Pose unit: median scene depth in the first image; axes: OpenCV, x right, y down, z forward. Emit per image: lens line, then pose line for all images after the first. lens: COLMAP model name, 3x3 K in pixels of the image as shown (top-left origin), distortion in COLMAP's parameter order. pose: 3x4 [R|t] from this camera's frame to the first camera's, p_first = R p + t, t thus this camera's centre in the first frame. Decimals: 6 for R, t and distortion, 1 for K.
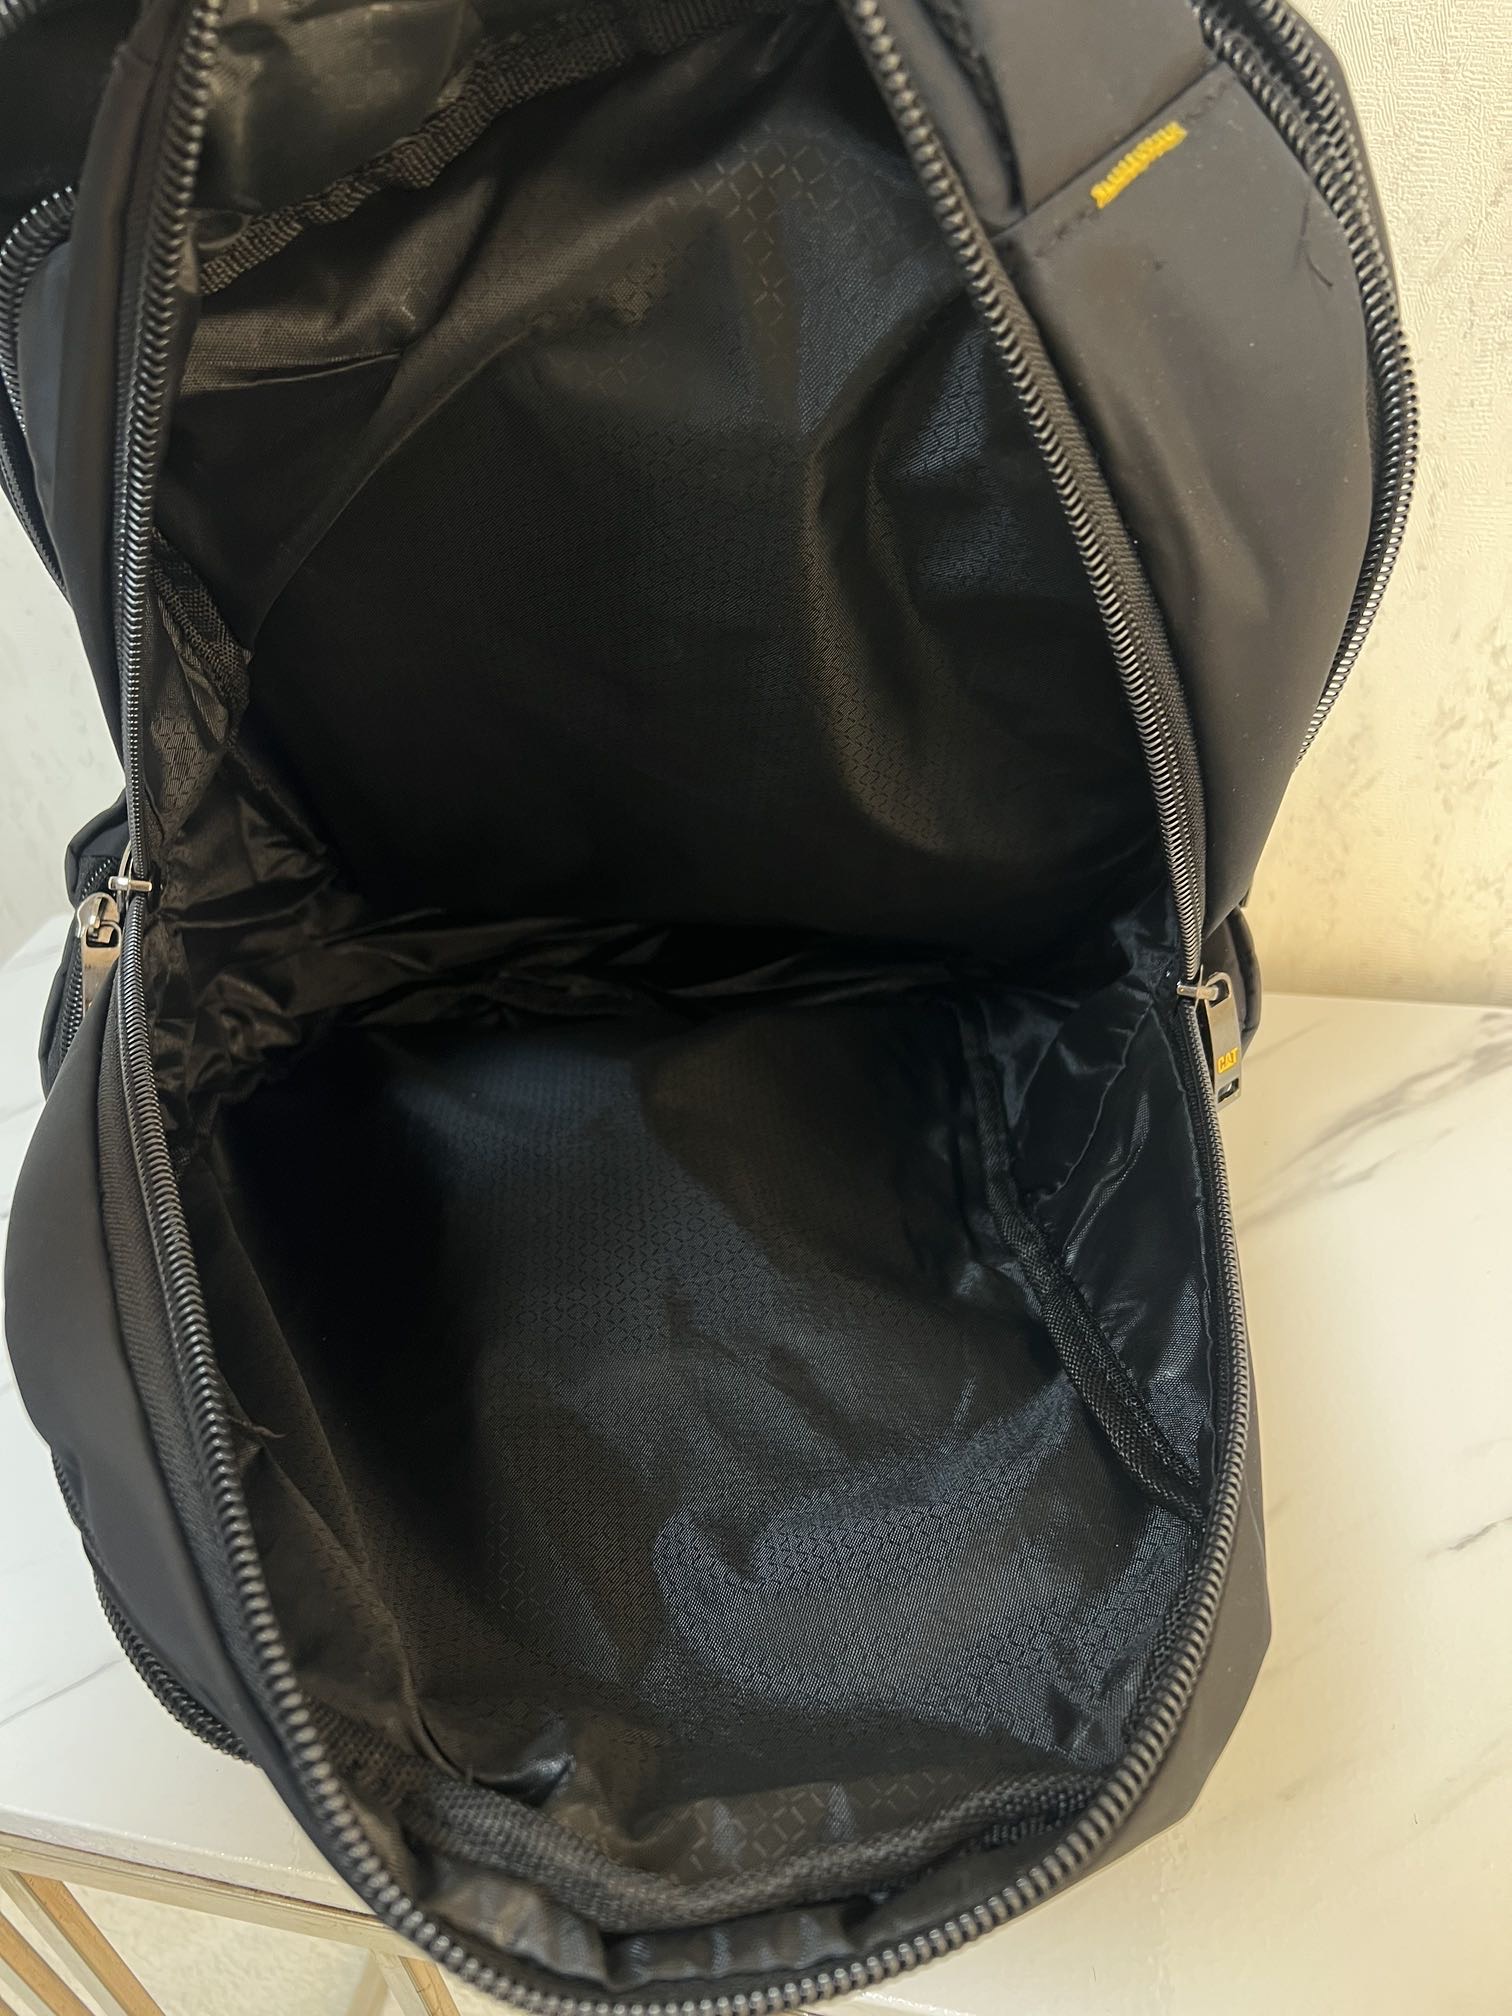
lens RADIAL K [[1518.8, 0, 737.4], [0, 1518.8, 1023.9], [0, 0, 1]] dist [0.025331, -0.047742]
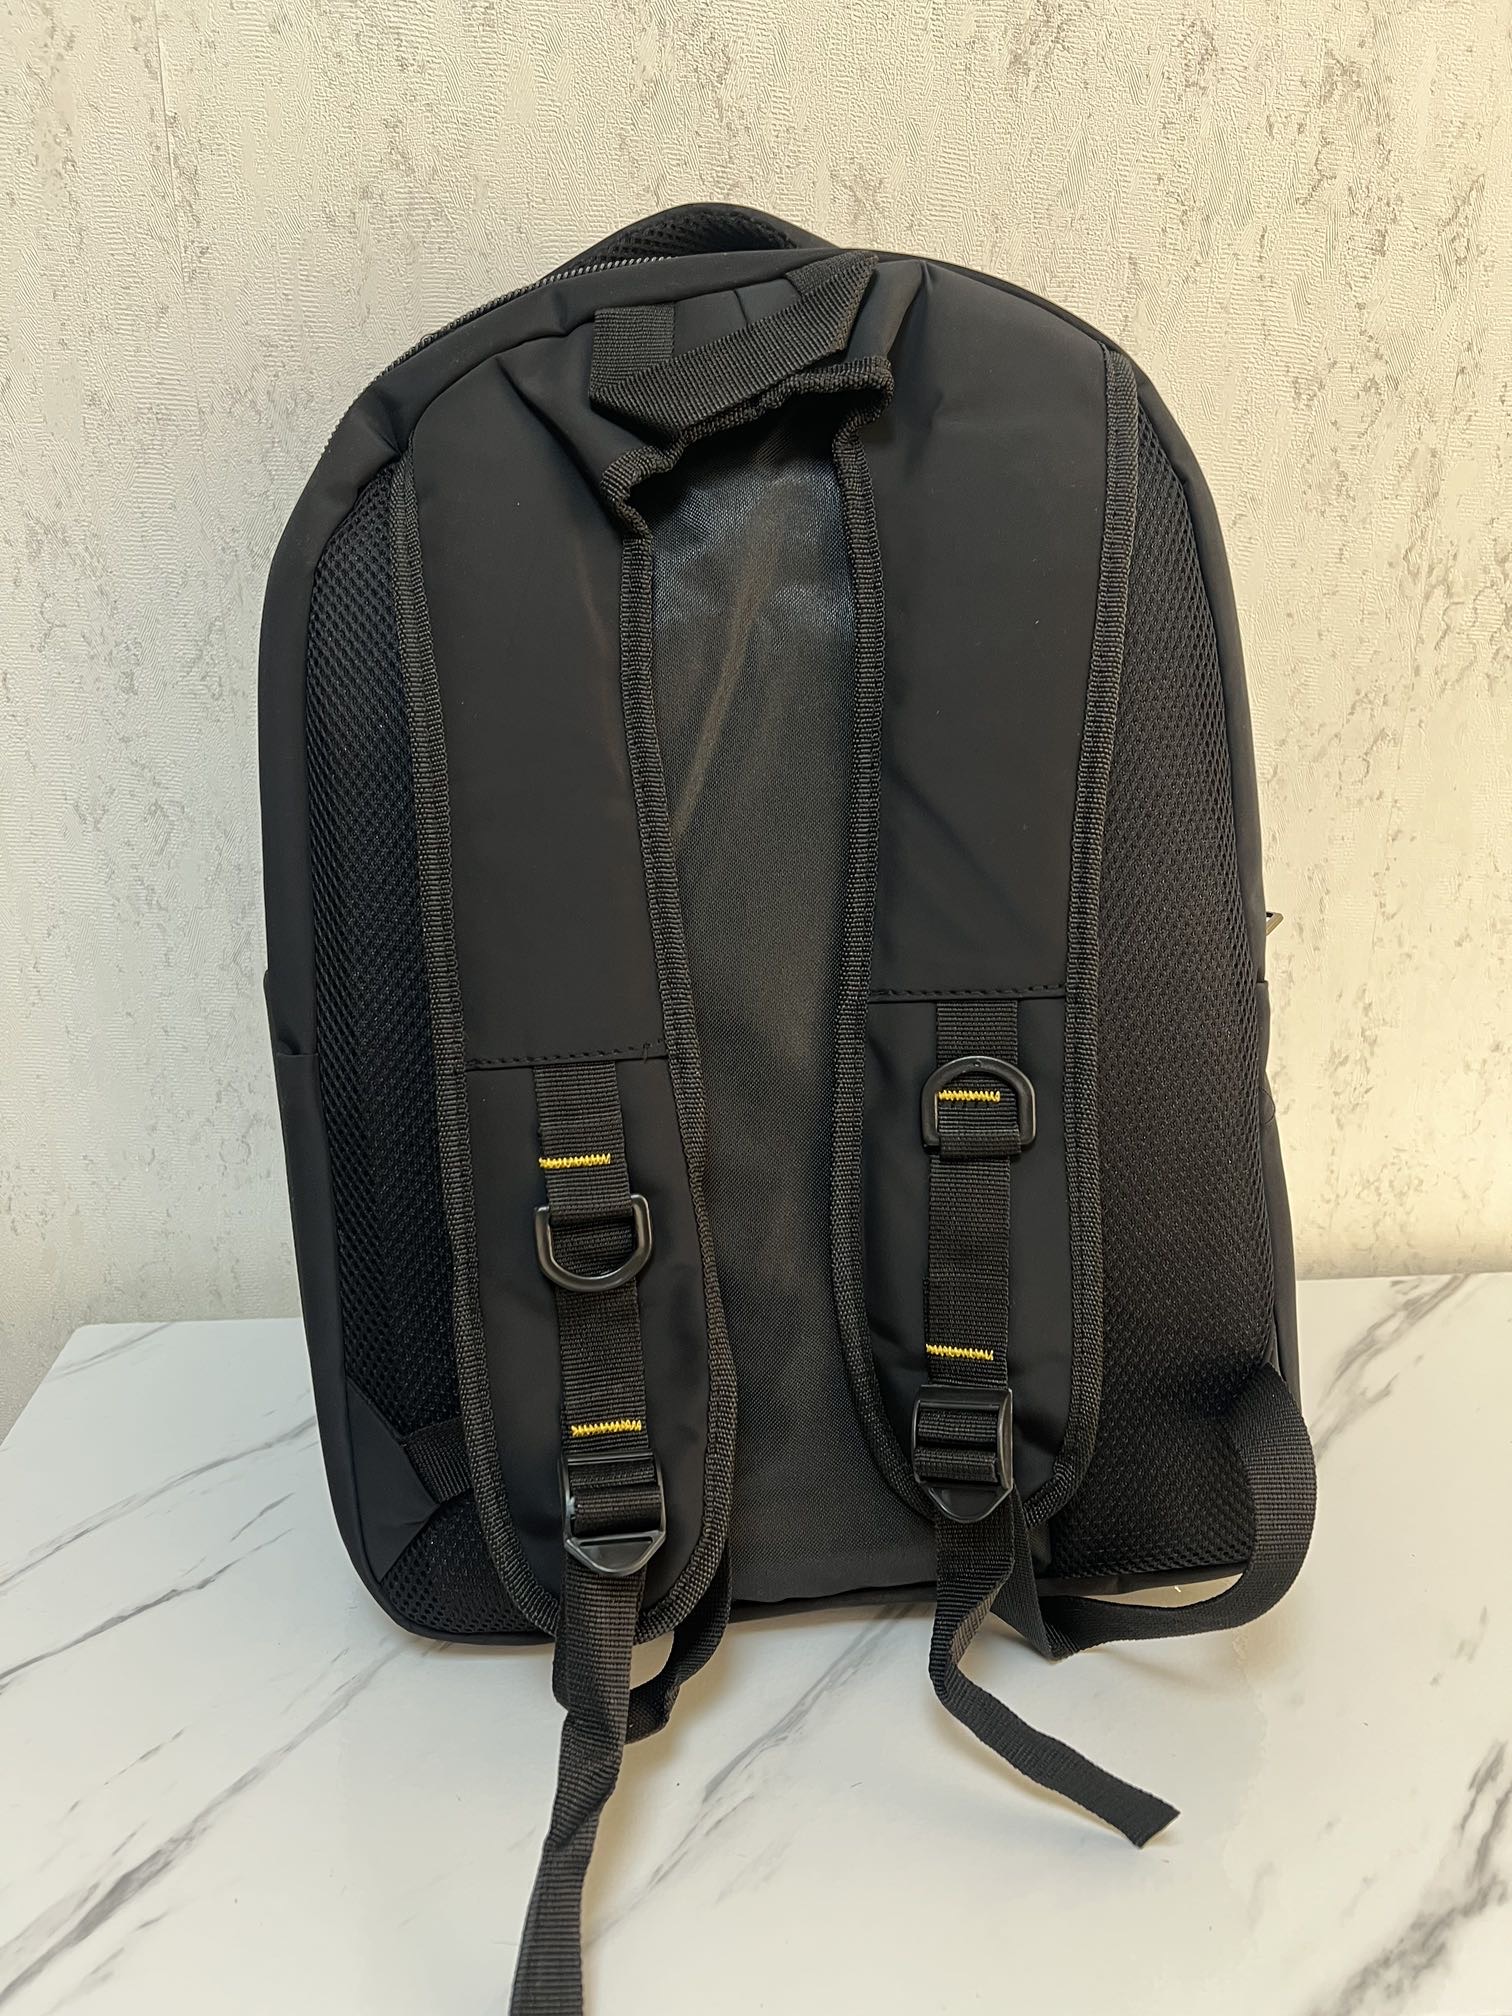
lens RADIAL K [[1518.8, 0, 749.4], [0, 1518.8, 1020.6], [0, 0, 1]] dist [0.025331, -0.047742]
pose [[0.944371, -0.003619, 0.328861, -0.484314], [0.117859, 0.937249, -0.328136, 0.156296], [-0.307037, 0.348642, 0.885538, -0.066078]]
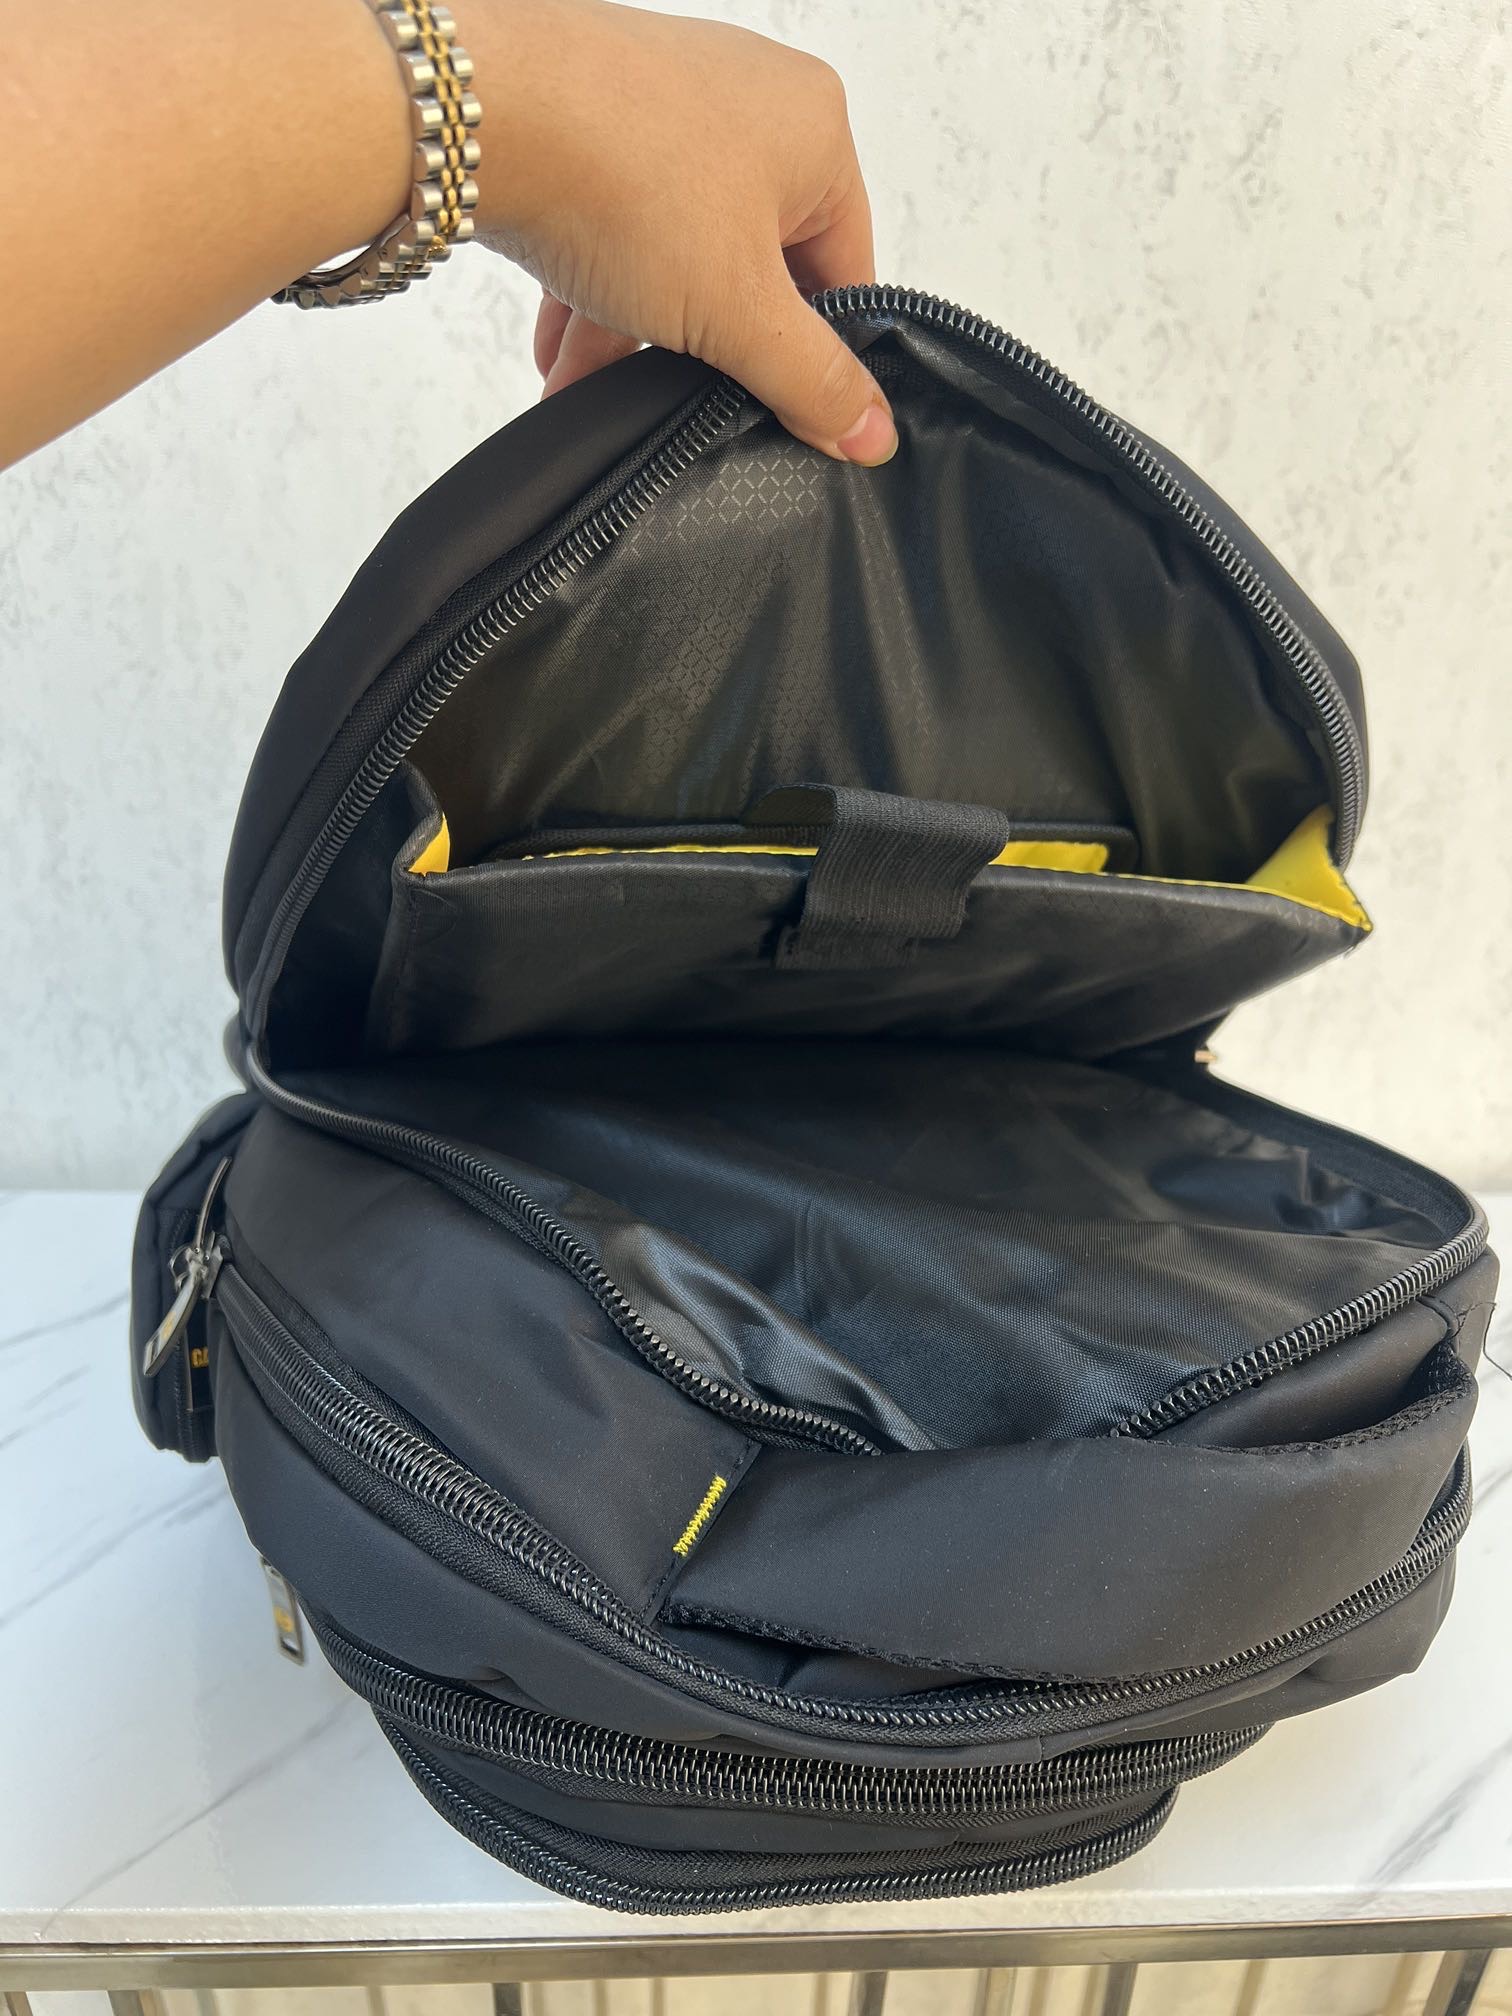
lens RADIAL K [[1518.8, 0, 752.1], [0, 1518.8, 1017.7], [0, 0, 1]] dist [0.025331, -0.047742]
pose [[0.957958, -0.013354, 0.286598, -0.273540], [0.071612, 0.978429, -0.193776, 0.075688], [-0.277828, 0.206153, 0.938250, -0.230911]]
